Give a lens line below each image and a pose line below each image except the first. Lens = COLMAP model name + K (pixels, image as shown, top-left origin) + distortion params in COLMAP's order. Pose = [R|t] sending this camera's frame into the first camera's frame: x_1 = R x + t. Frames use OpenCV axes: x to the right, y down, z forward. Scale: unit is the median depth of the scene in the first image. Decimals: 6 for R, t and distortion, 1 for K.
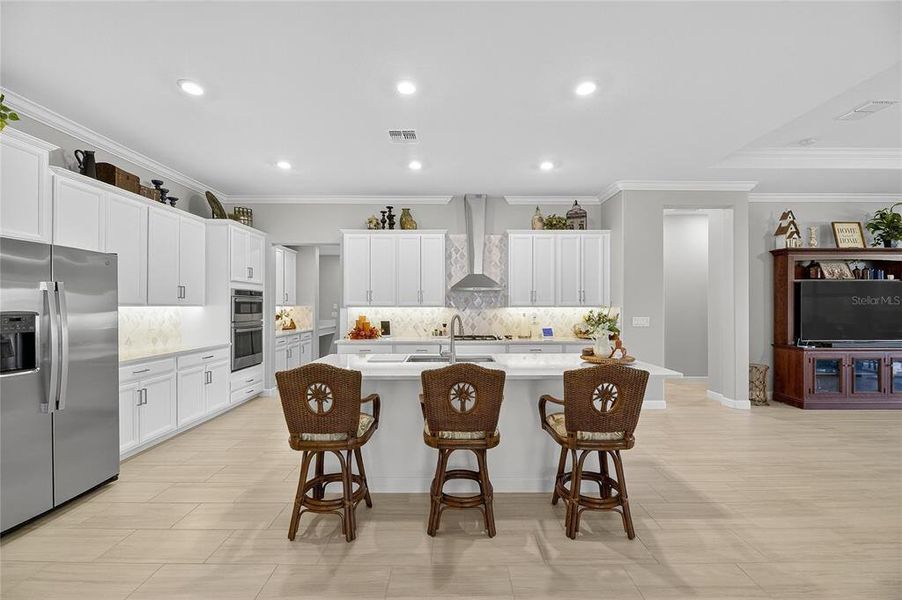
lens RADIAL K [[367.3, 0, 452.8], [0, 367.3, 306.7], [0, 0, 1]] dist [0.001886, -0.003726]
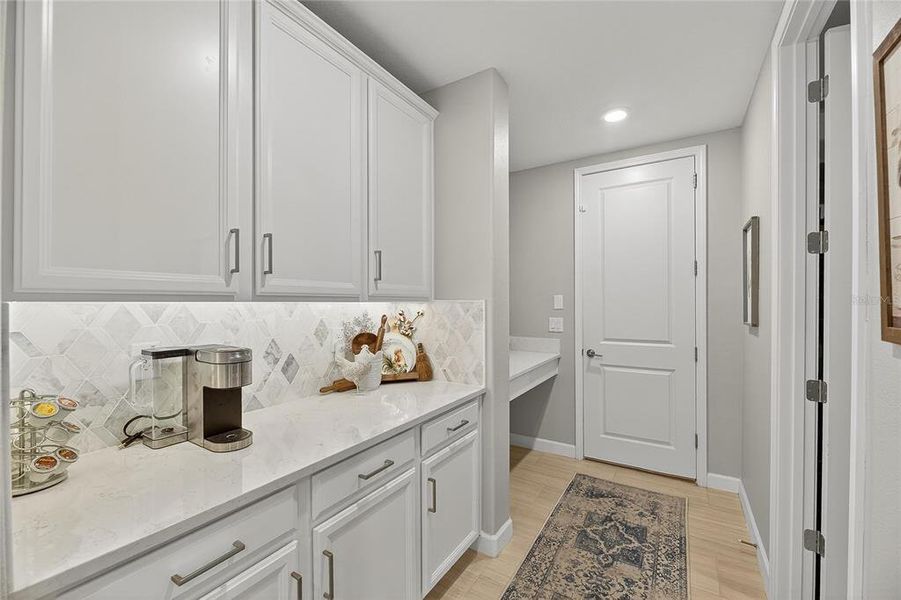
lens RADIAL K [[364.0, 0, 450.5], [0, 364.0, 300.0], [0, 0, 1]] dist [-0.003428, -0.000376]
pose [[0.844343, -0.003239, -0.535793, -0.373516], [-0.001444, 0.999964, -0.008321, -0.000060], [0.535800, 0.007800, 0.844309, 1.093544]]
